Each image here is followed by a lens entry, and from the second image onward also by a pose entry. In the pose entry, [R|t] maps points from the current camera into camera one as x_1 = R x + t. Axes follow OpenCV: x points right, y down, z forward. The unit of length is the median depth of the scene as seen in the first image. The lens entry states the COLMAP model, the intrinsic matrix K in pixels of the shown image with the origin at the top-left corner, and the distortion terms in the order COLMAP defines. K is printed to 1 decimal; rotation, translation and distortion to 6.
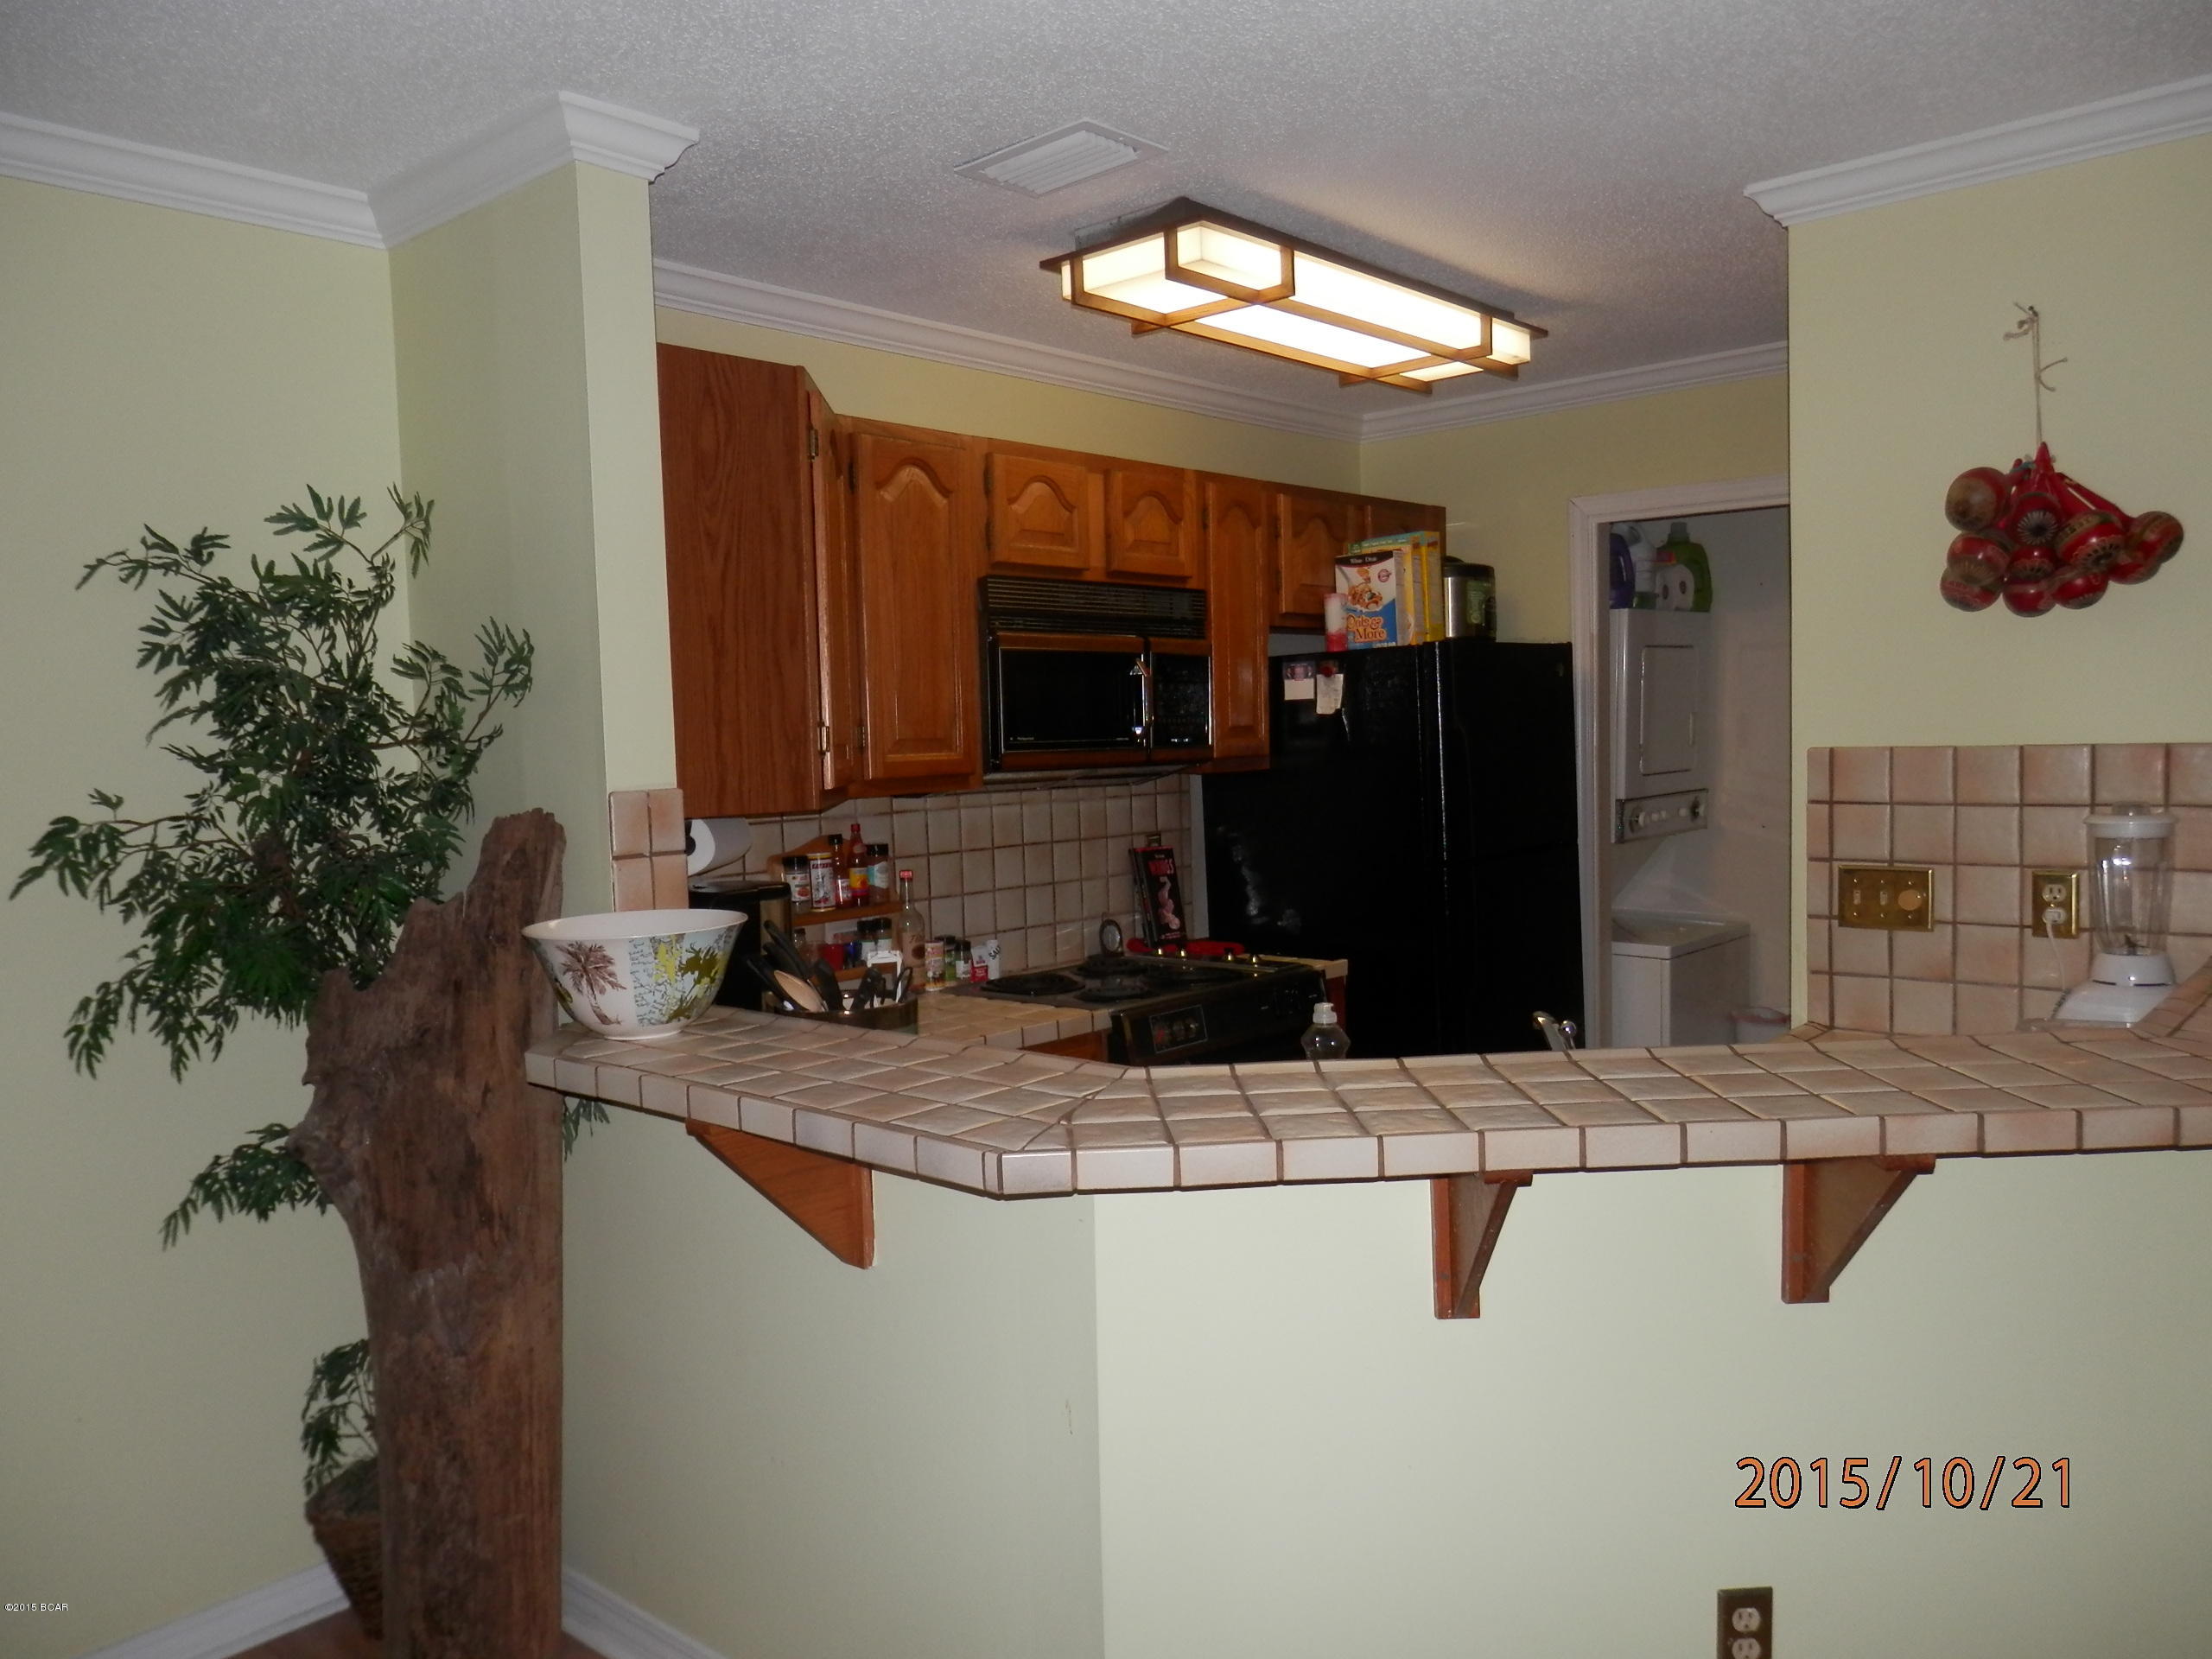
lens RADIAL K [[1658.7, 0, 1121.6], [0, 1658.7, 840.6], [0, 0, 1]] dist [0.023886, -0.007948]
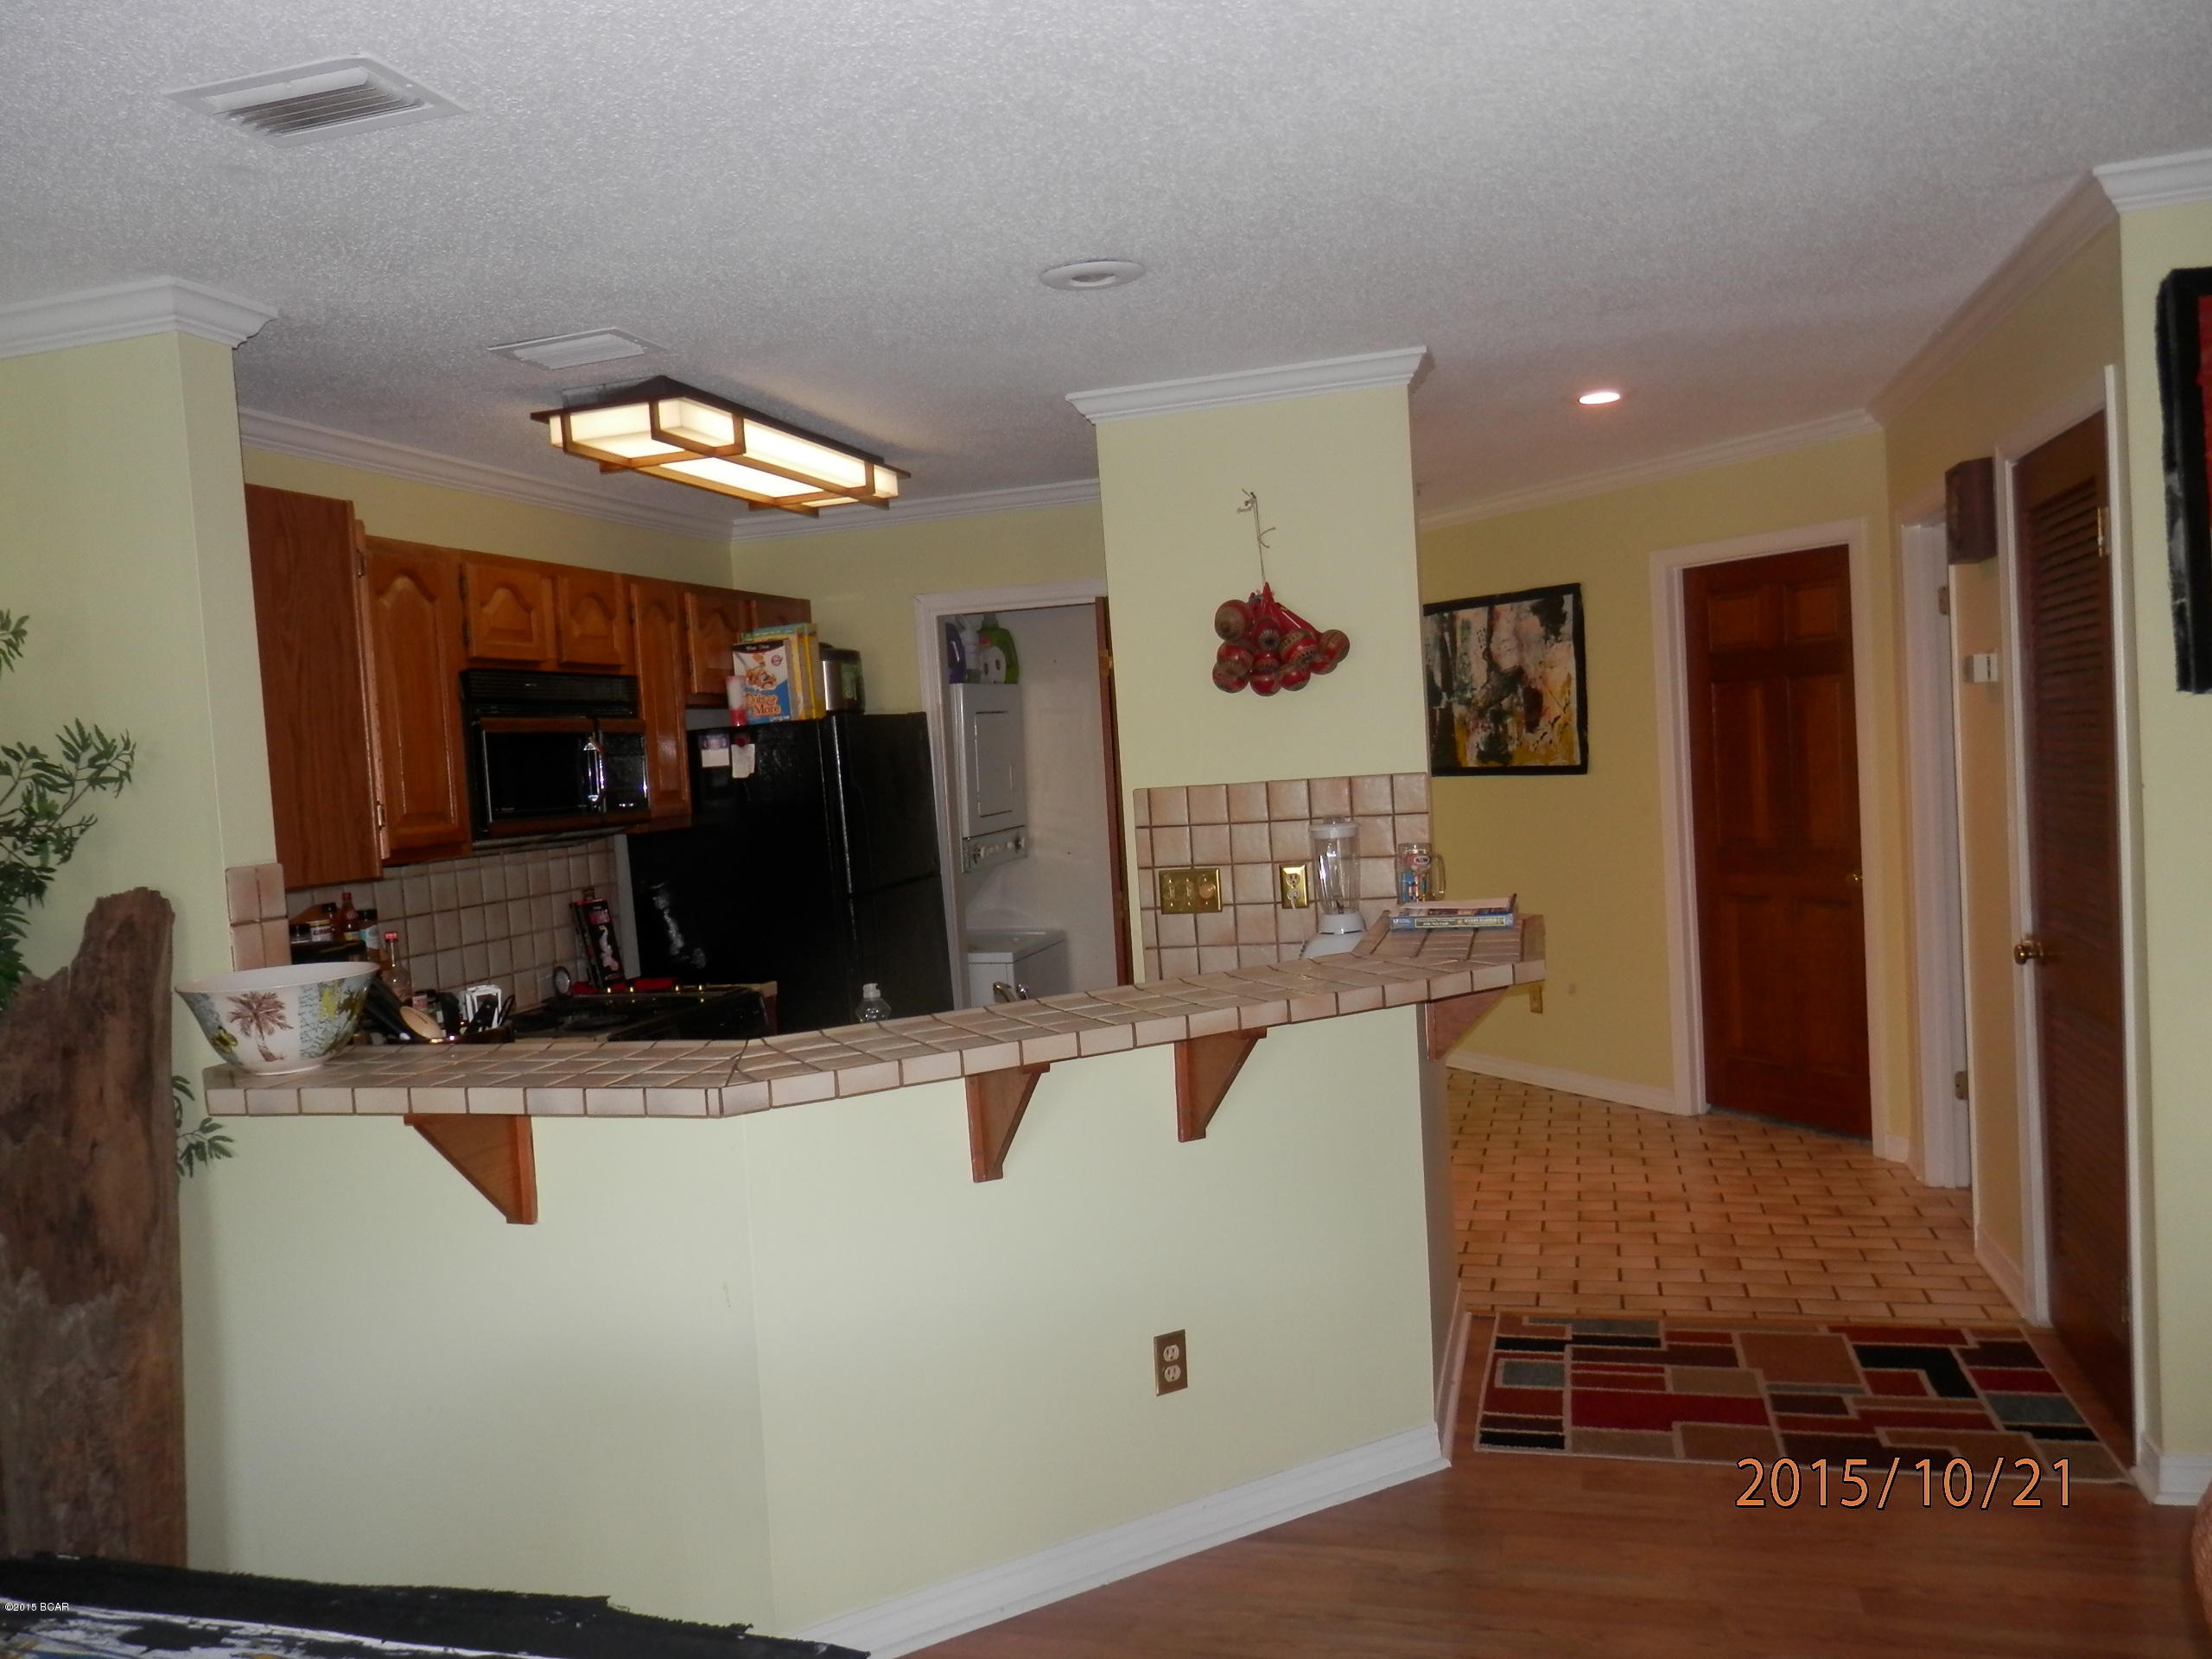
lens RADIAL K [[1658.7, 0, 1098.5], [0, 1658.7, 819.1], [0, 0, 1]] dist [0.023886, -0.007948]
pose [[0.907398, -0.047843, 0.417539, -0.222903], [0.067518, 0.997190, -0.032469, 0.014602], [-0.414812, 0.057654, 0.908079, -0.288643]]
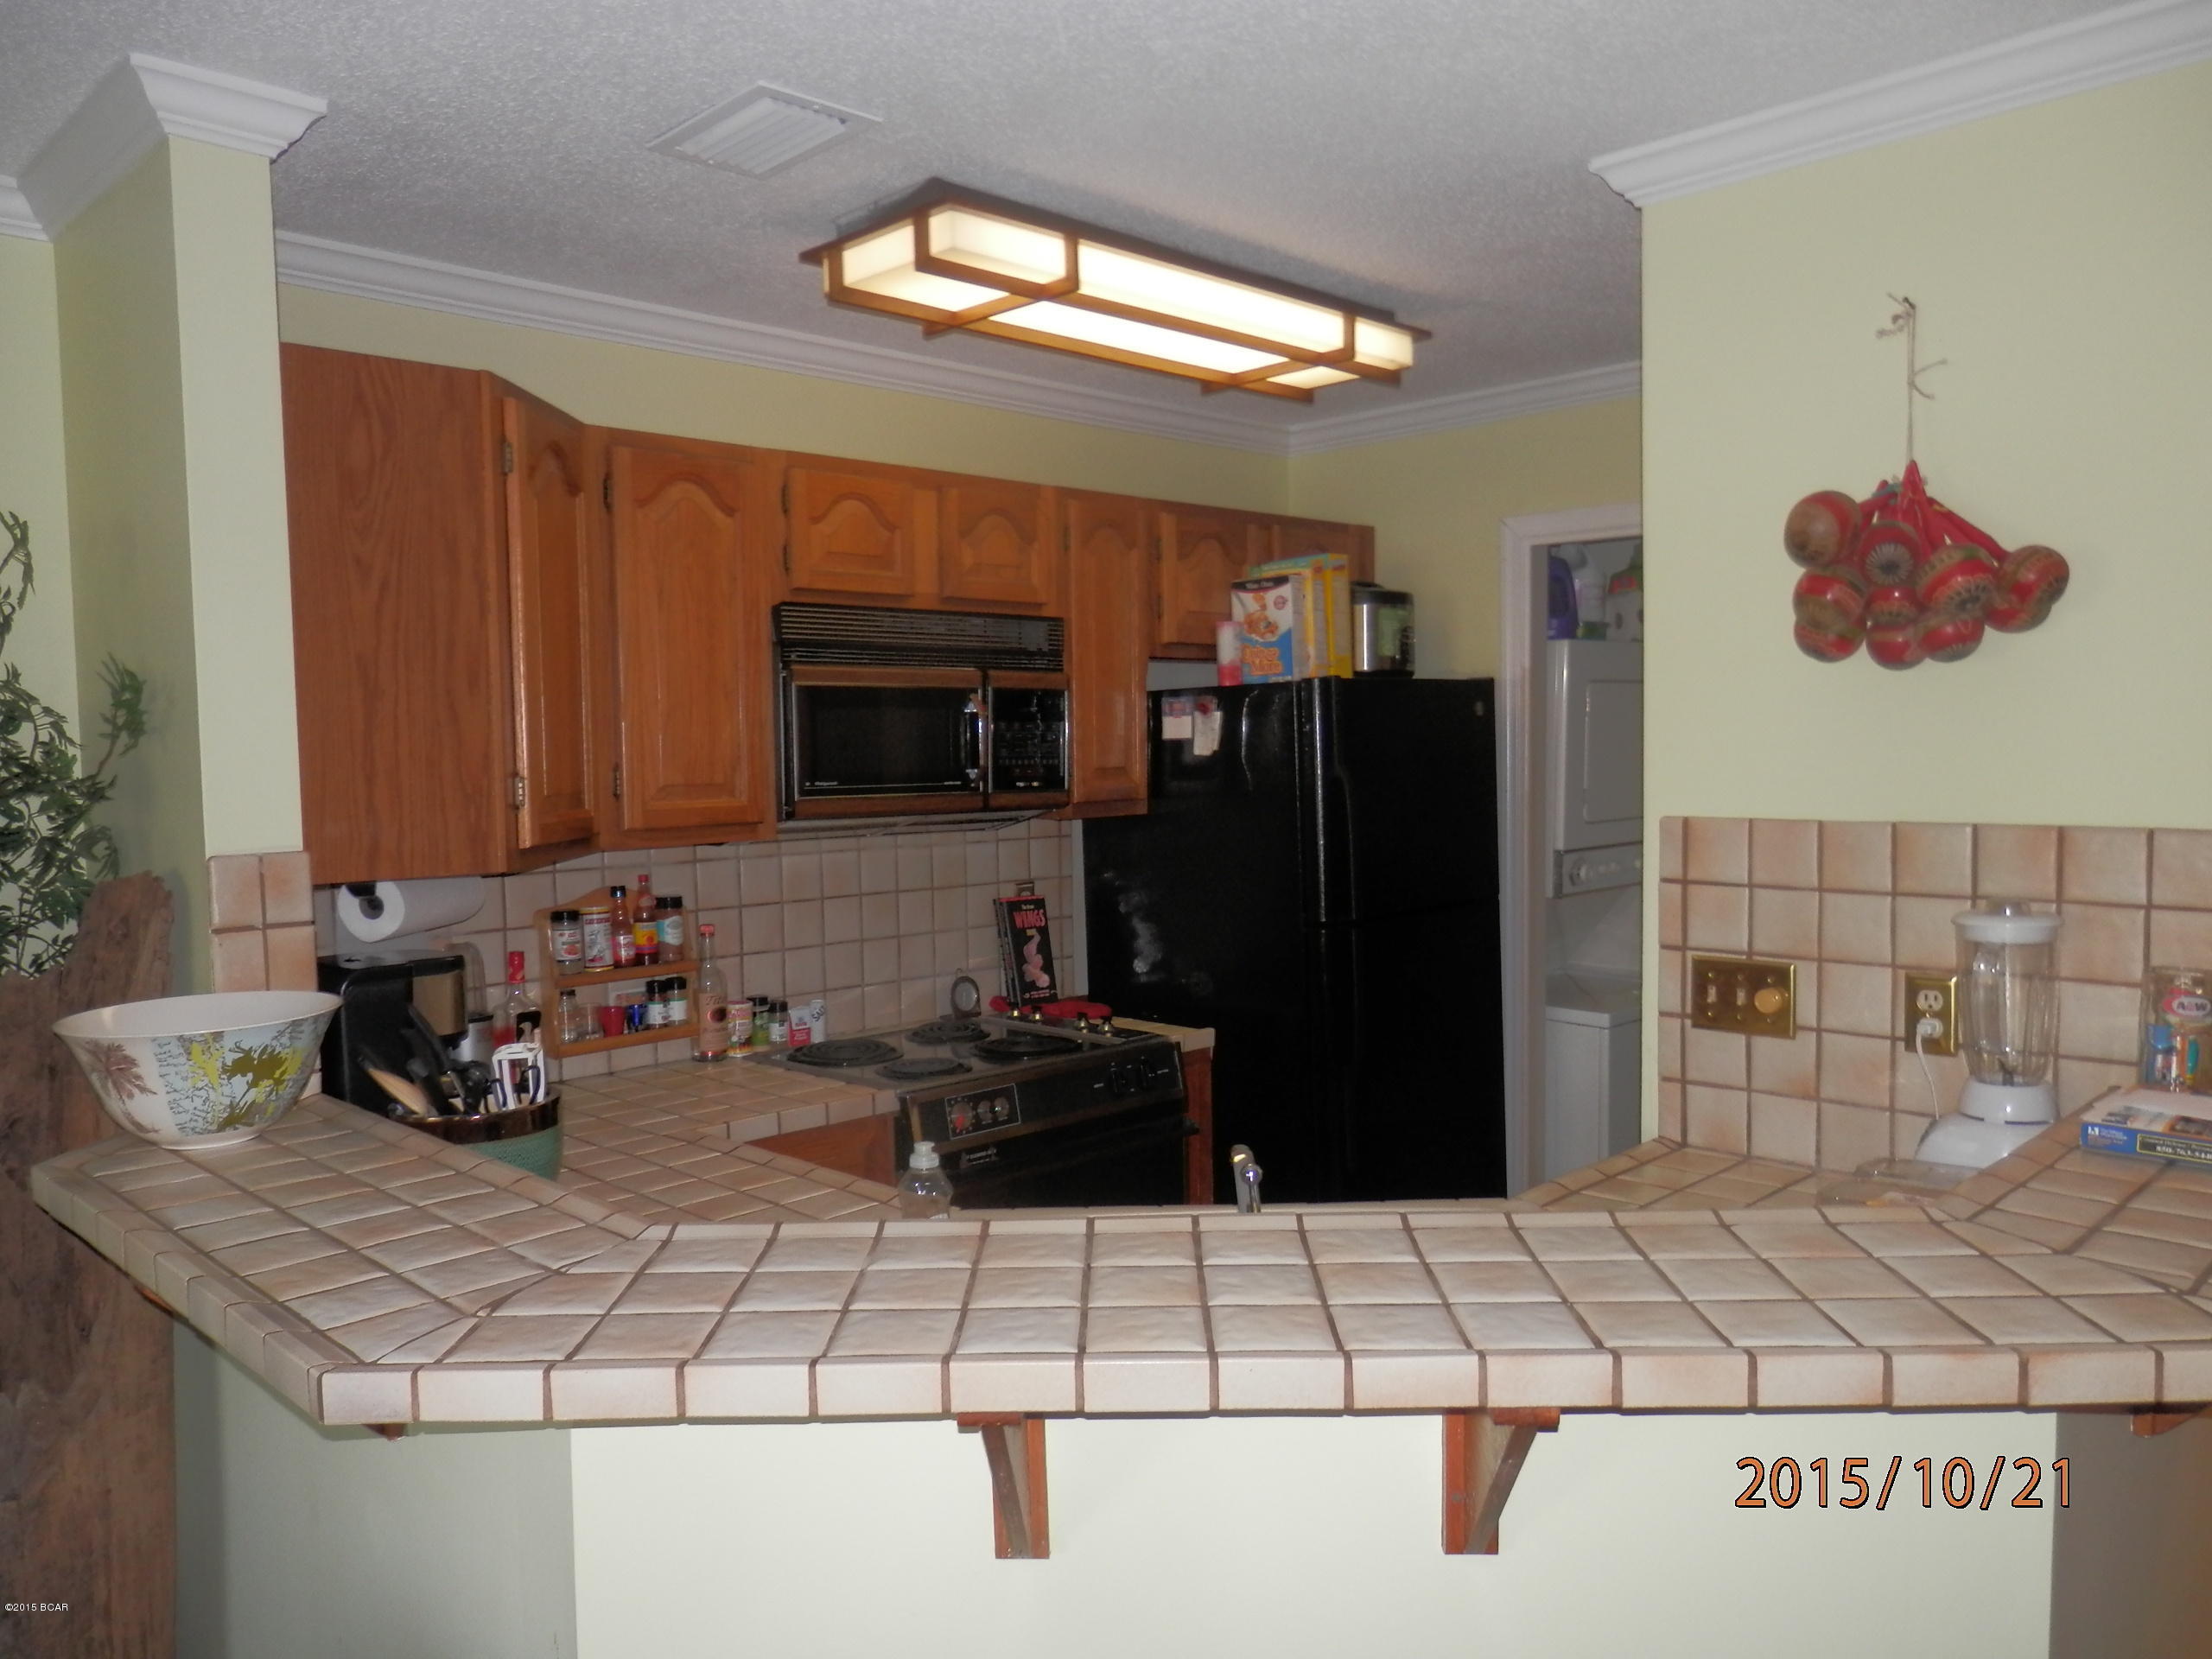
lens RADIAL K [[1658.7, 0, 1107.8], [0, 1658.7, 840.1], [0, 0, 1]] dist [0.023886, -0.007948]
pose [[0.997647, 0.016776, -0.066480, 0.206261], [-0.017153, 0.999840, -0.005102, -0.038094], [0.066384, 0.006231, 0.997775, 0.144802]]
